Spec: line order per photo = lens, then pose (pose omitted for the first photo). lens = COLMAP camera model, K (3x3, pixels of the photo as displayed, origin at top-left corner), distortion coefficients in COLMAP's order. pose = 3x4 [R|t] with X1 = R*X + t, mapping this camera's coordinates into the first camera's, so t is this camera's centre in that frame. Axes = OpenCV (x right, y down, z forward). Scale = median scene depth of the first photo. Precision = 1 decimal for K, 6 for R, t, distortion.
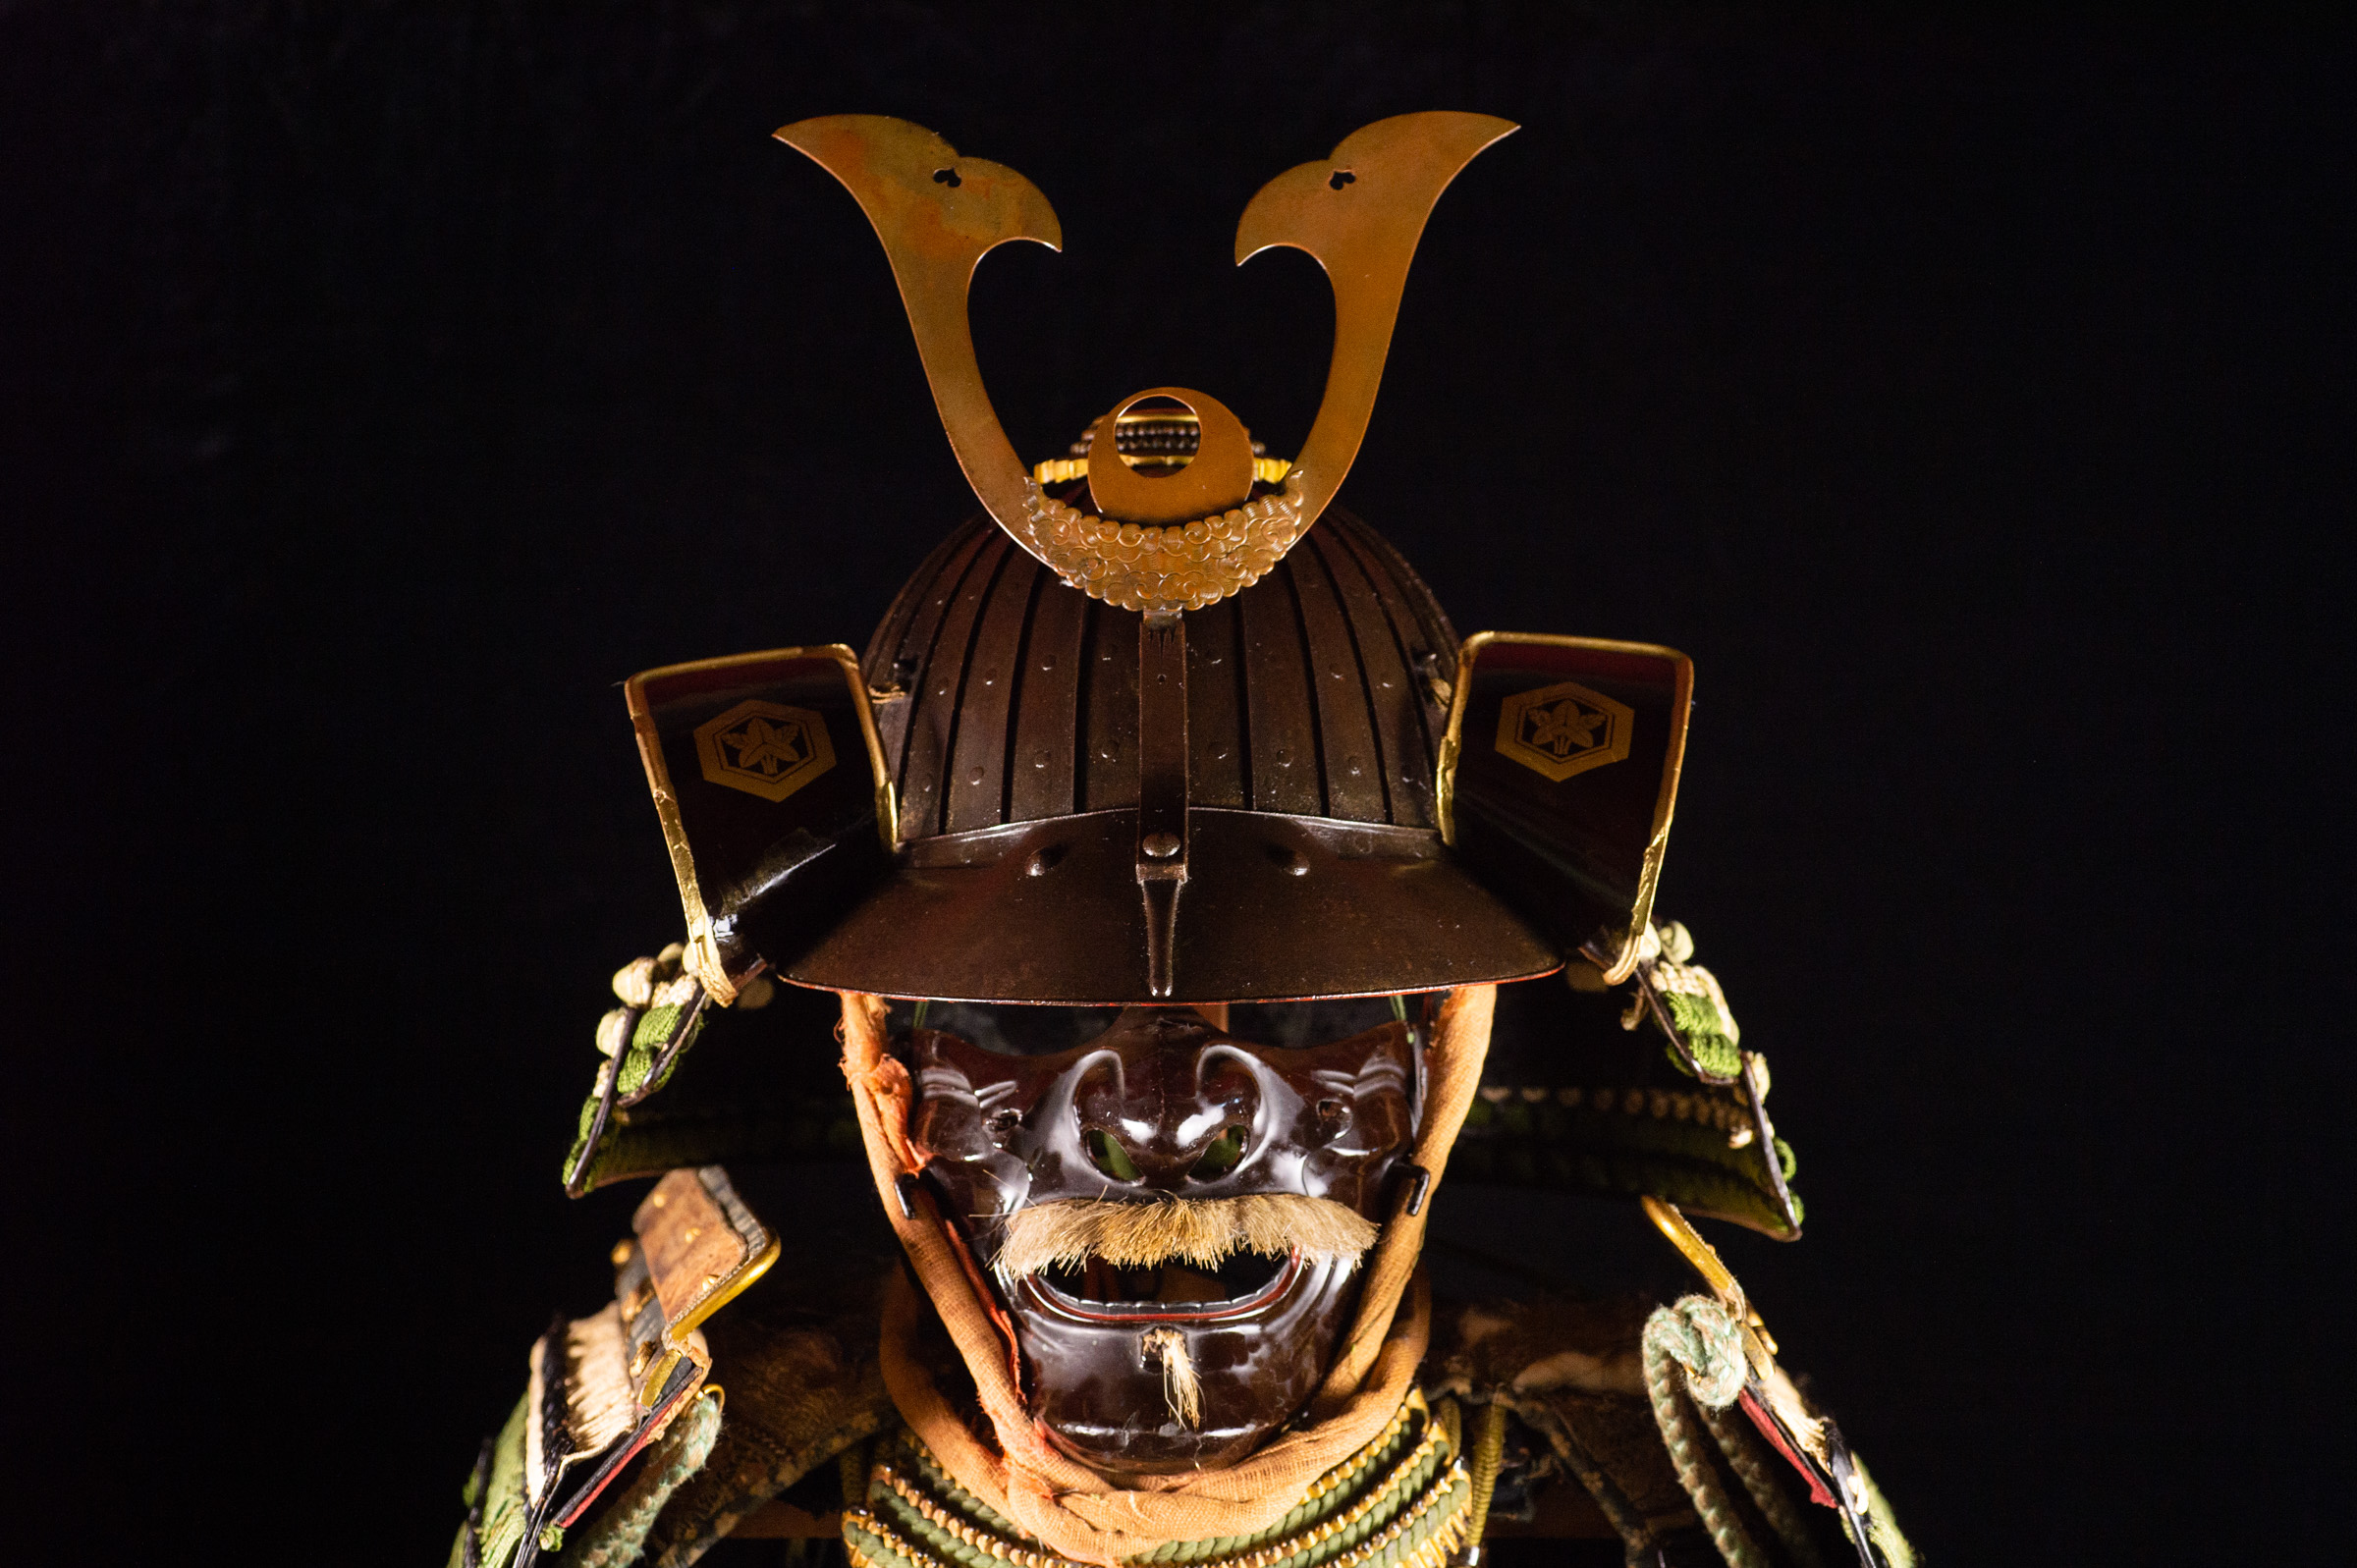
lens RADIAL K [[7375.0, 0, 1159.7], [0, 7375.0, 765.3], [0, 0, 1]] dist [0.320133, 1.172269]
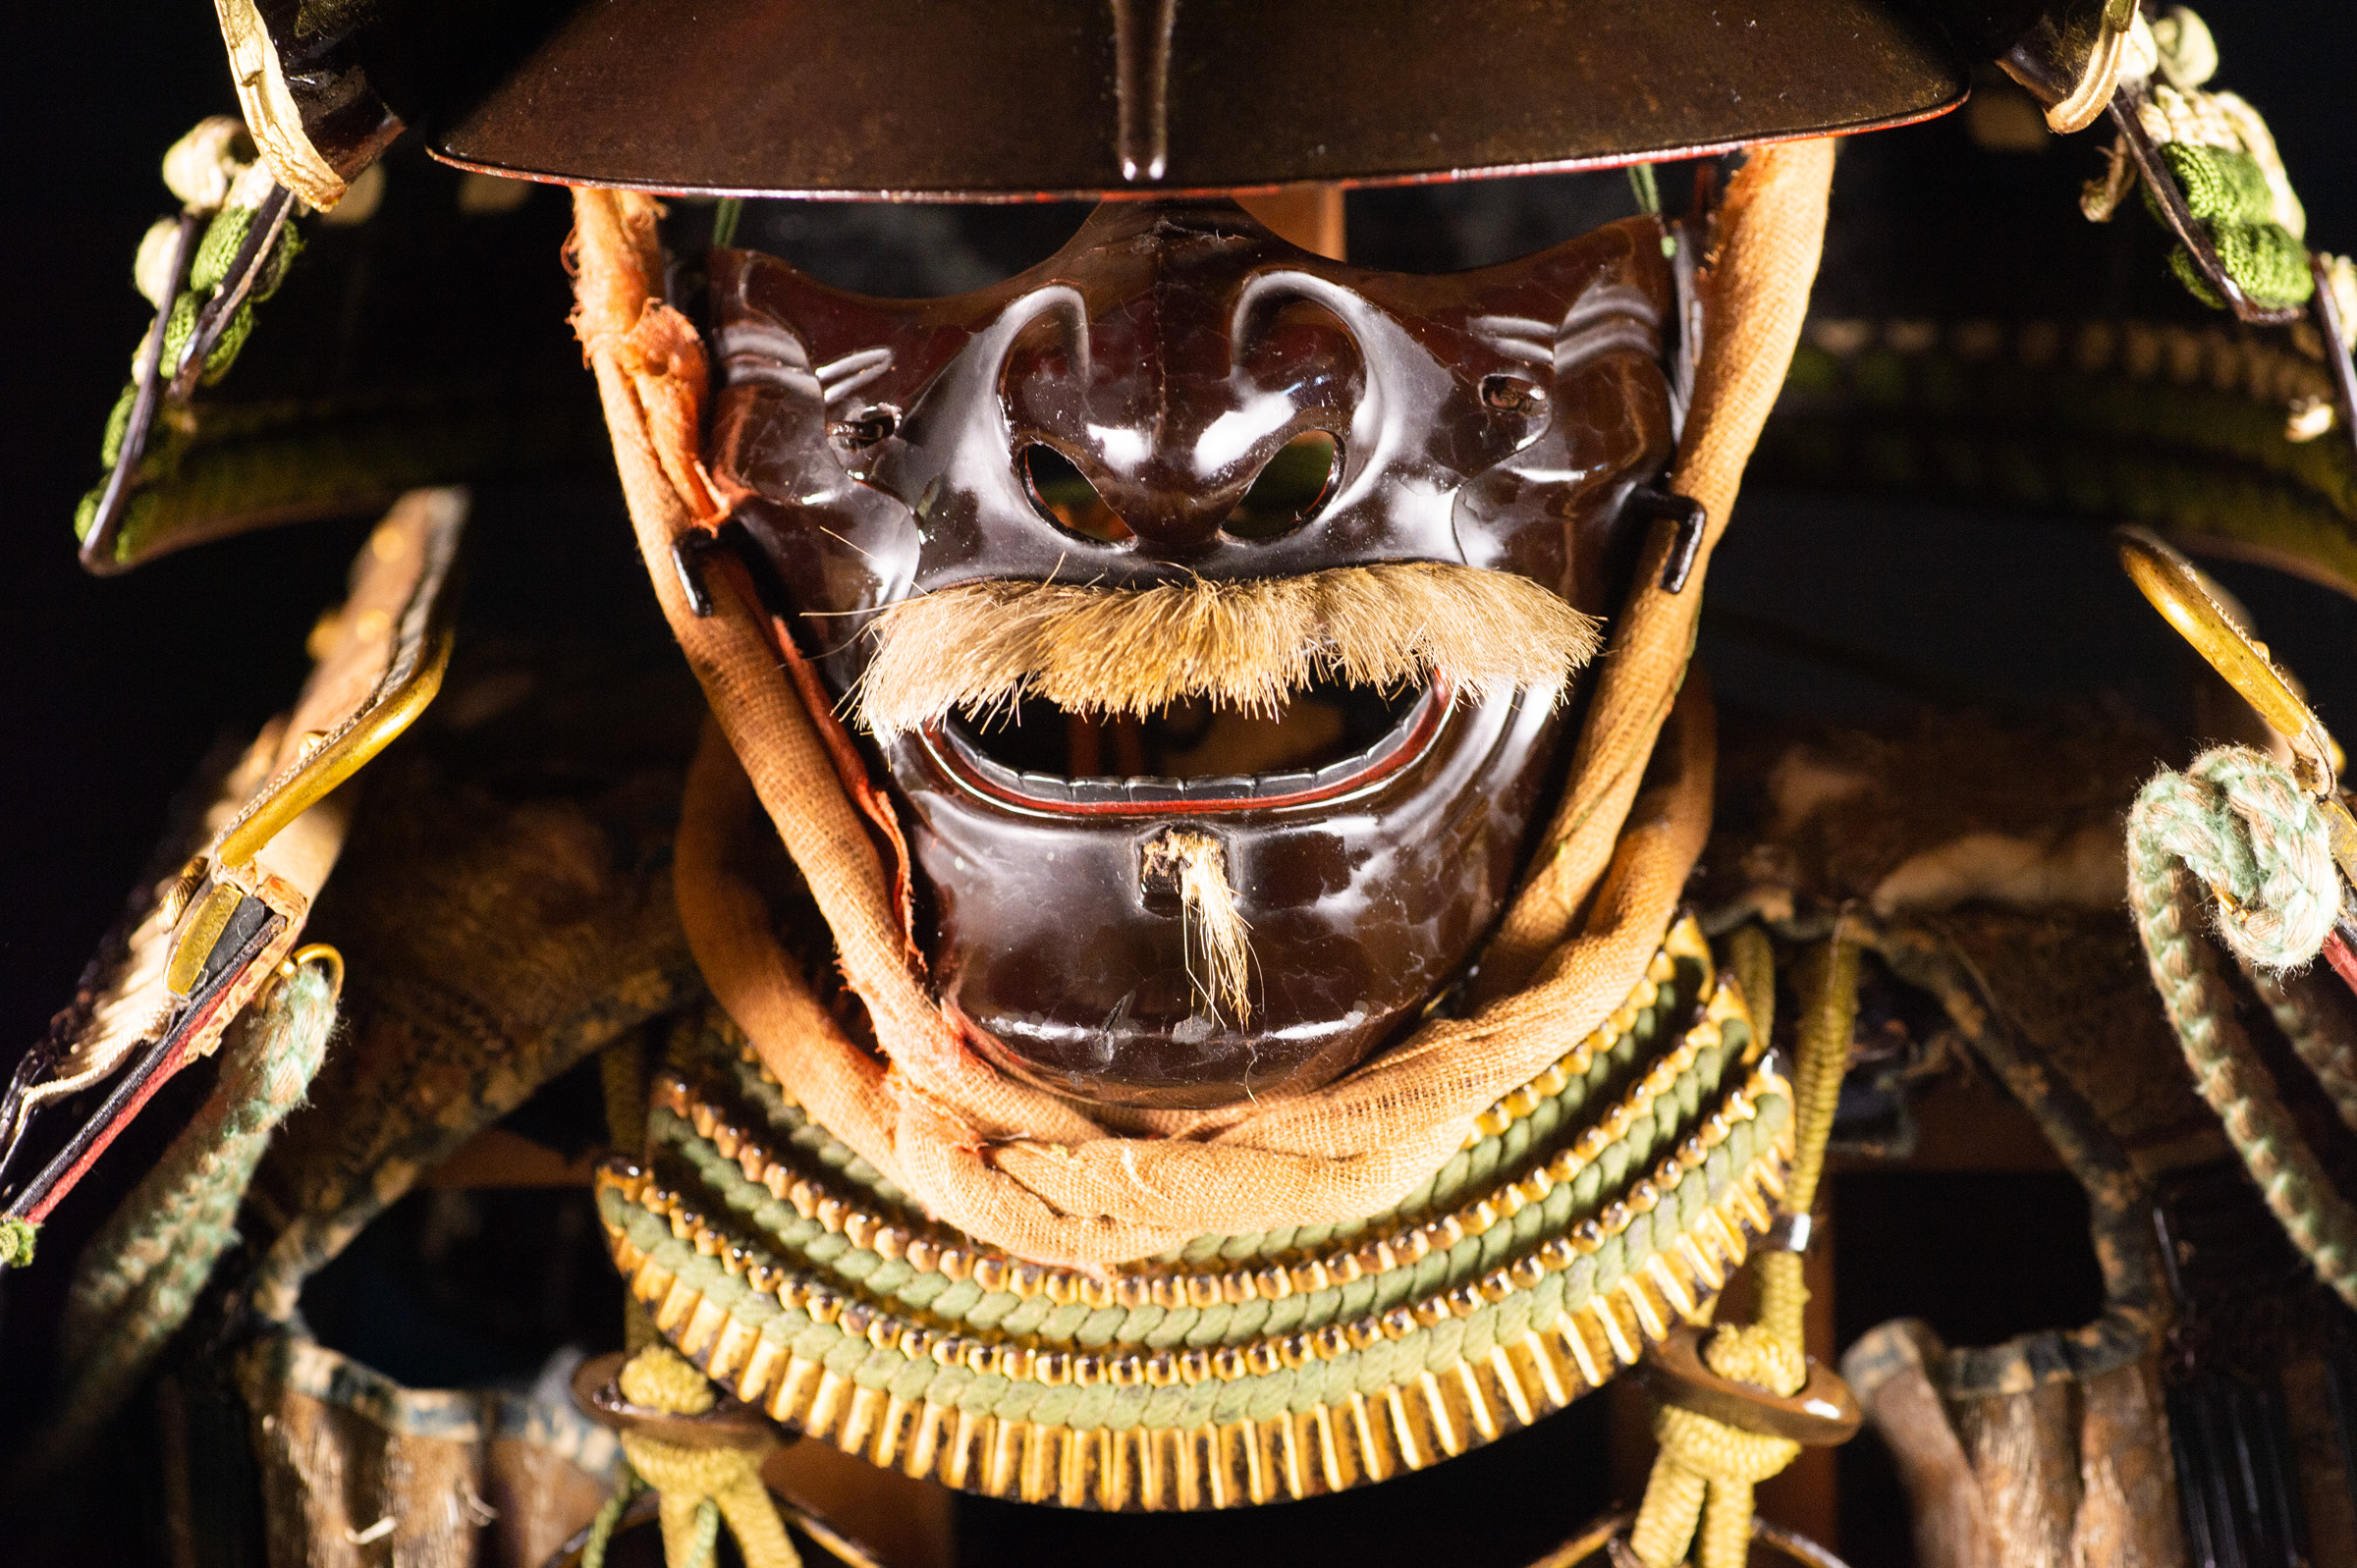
lens RADIAL K [[7375.0, 0, 1159.7], [0, 7375.0, 765.3], [0, 0, 1]] dist [0.320133, 1.172269]
pose [[0.998473, -0.015128, -0.053134, 0.025675], [0.020979, 0.993562, 0.111334, 0.014712], [0.051107, -0.112279, 0.992362, 0.484699]]
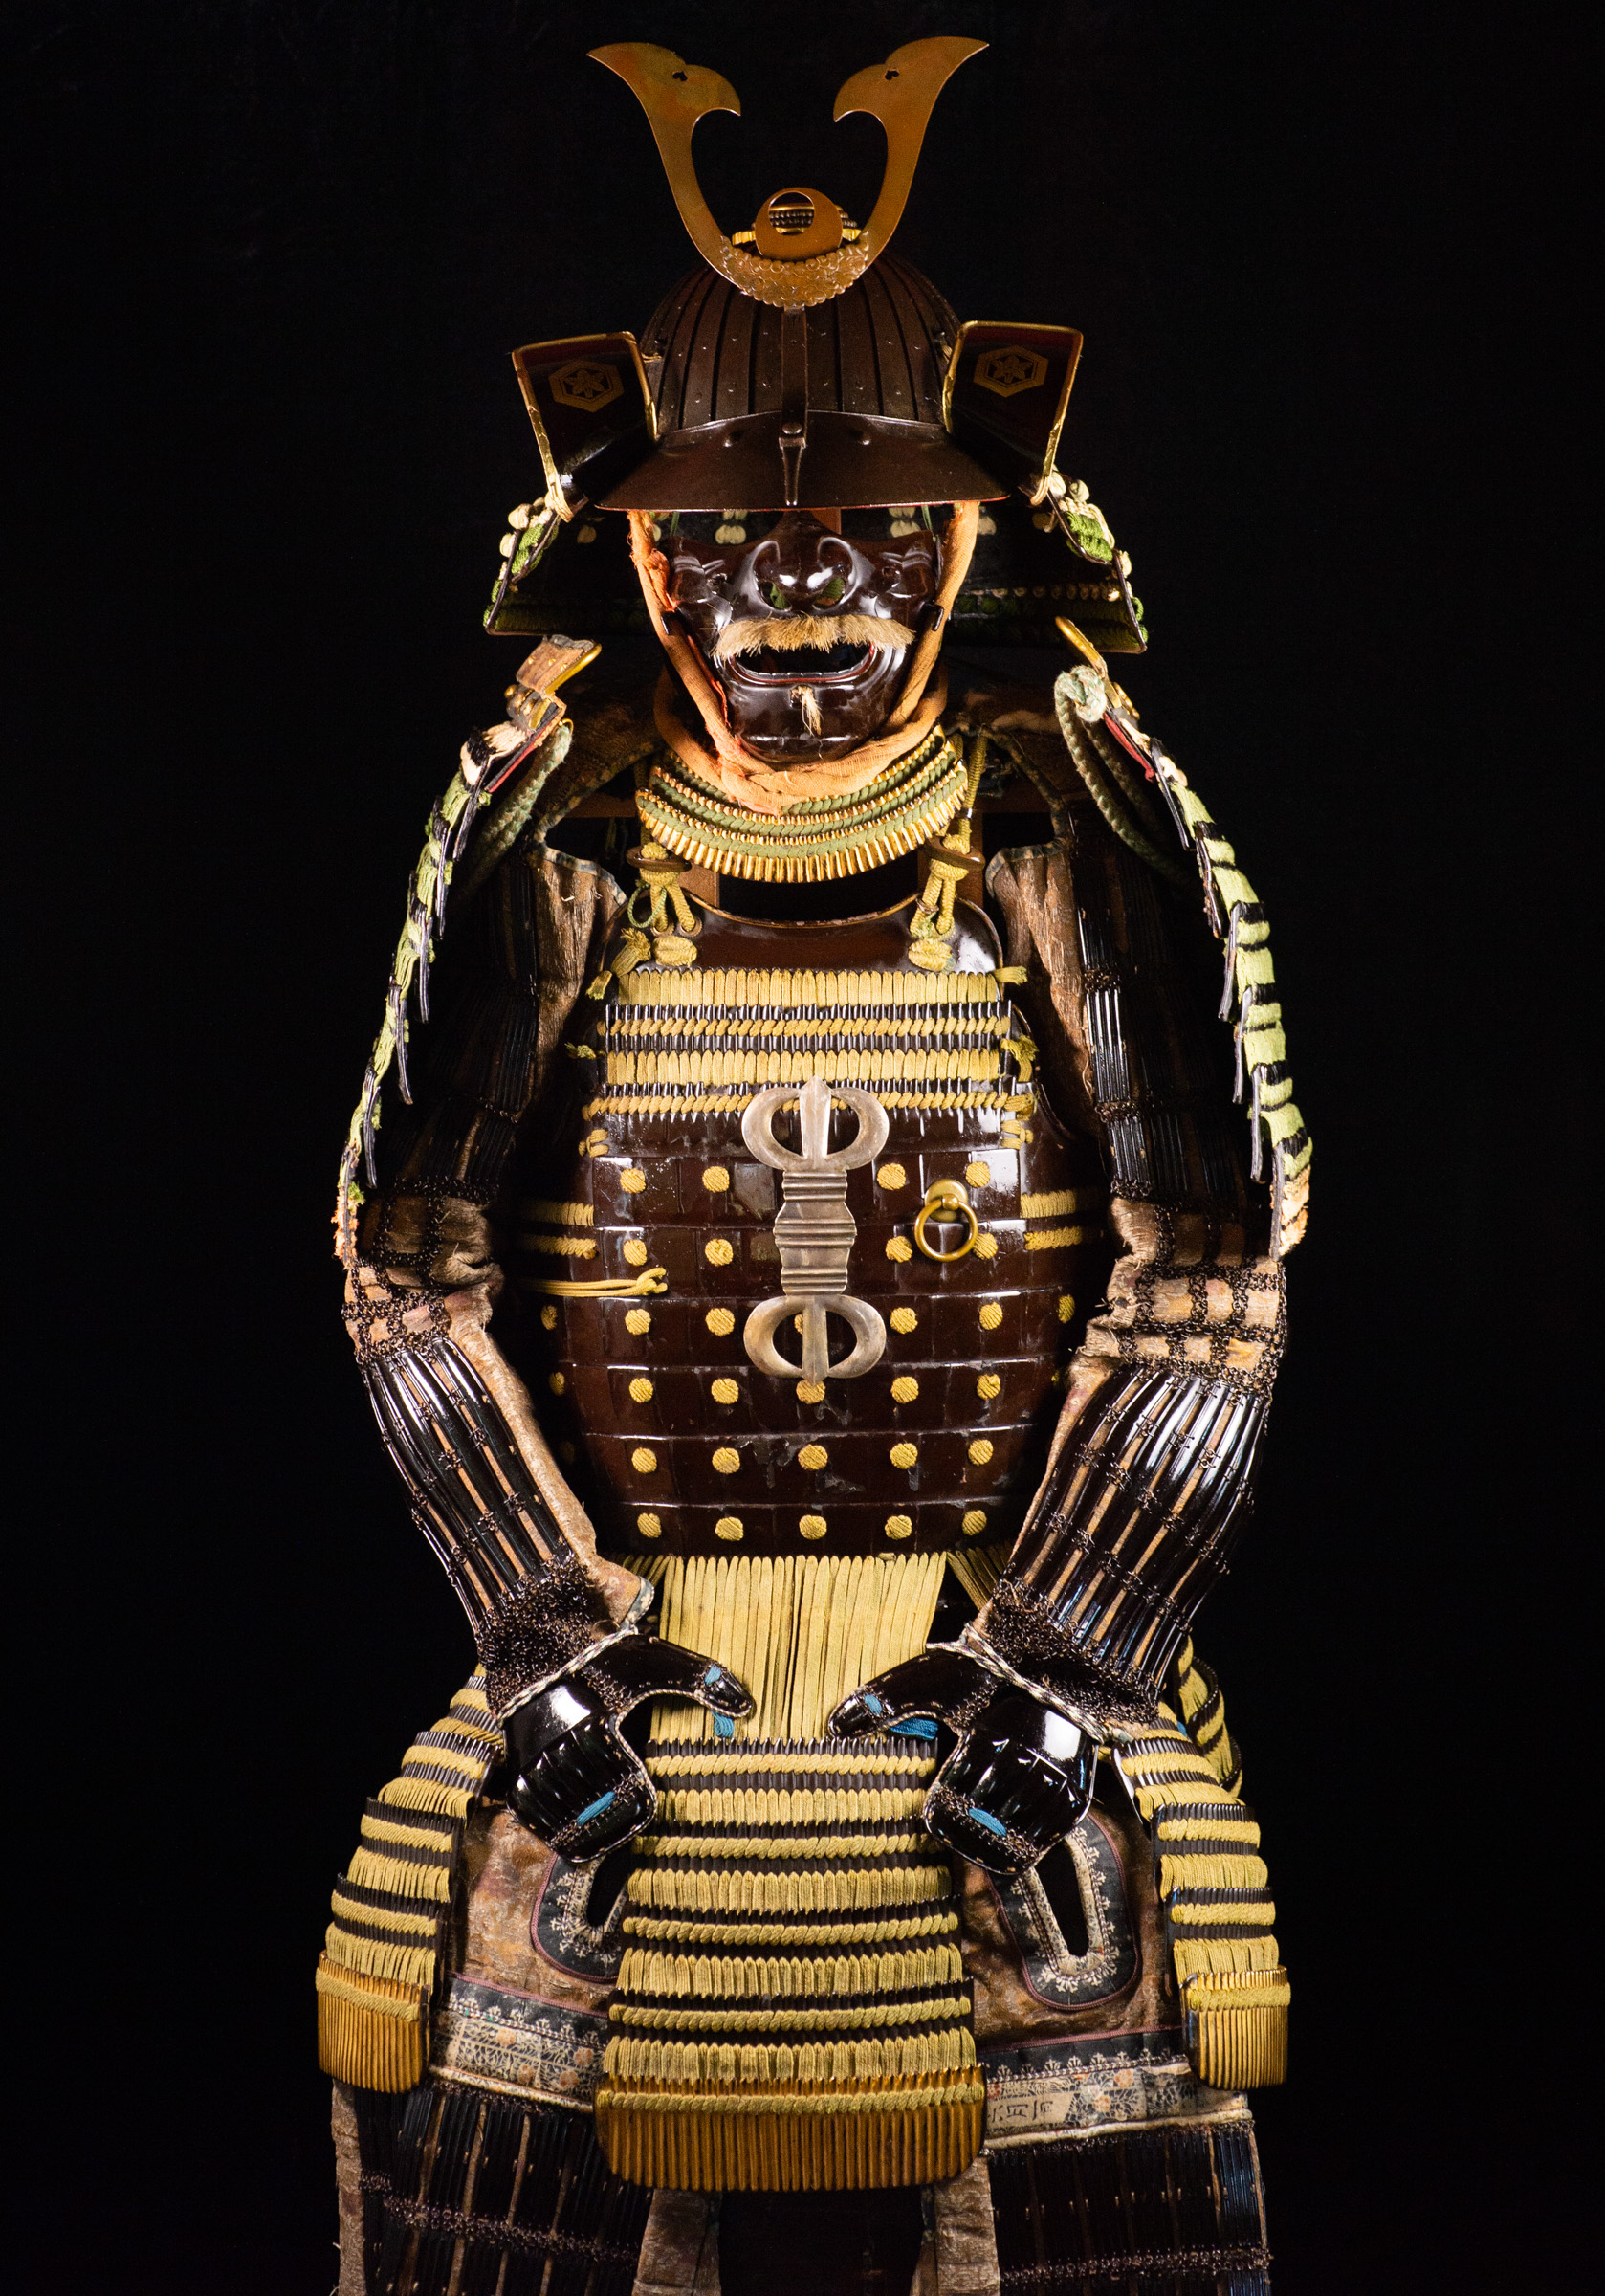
lens RADIAL K [[7143.7, 0, 768.1], [0, 7143.7, 1096.3], [0, 0, 1]] dist [0.315706, 1.133089]
pose [[0.999710, -0.009432, -0.022135, 0.031023], [0.010610, 0.998499, 0.053726, 0.081083], [0.021595, -0.053945, 0.998310, -0.834219]]
